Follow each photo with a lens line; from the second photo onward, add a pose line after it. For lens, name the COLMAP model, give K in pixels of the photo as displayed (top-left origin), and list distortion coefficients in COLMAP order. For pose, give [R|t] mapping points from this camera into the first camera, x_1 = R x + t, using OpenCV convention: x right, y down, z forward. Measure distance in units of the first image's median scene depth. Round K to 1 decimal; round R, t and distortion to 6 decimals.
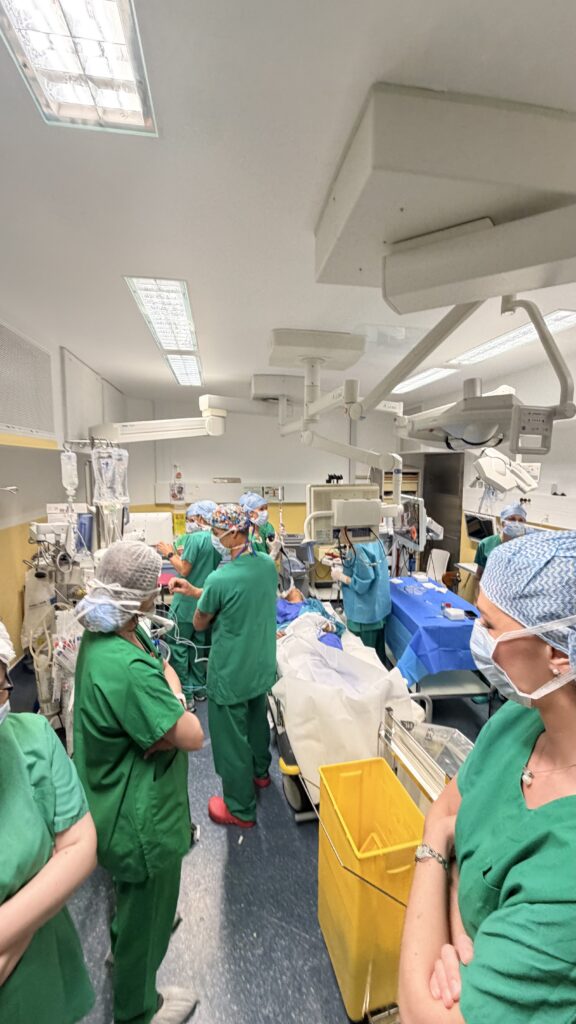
lens RADIAL K [[416.7, 0, 286.4], [0, 416.7, 512.5], [0, 0, 1]] dist [0.003366, 0.000232]
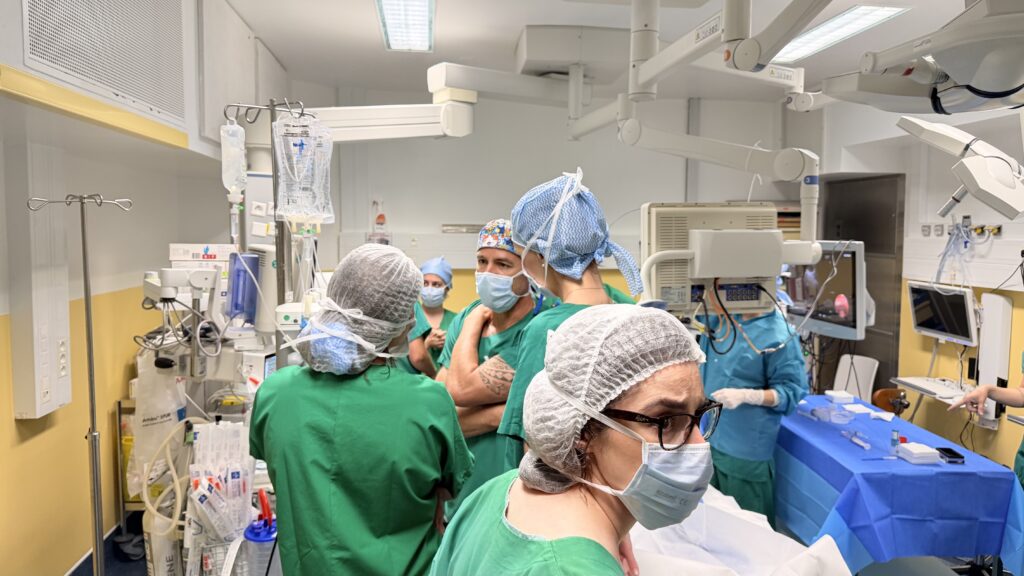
lens RADIAL K [[743.9, 0, 511.1], [0, 743.9, 285.2], [0, 0, 1]] dist [0.031599, -0.015537]
pose [[0.998949, 0.000597, -0.045829, -0.073917], [-0.002310, 0.999300, -0.037351, 0.073230], [0.045774, 0.037418, 0.998251, 0.021413]]
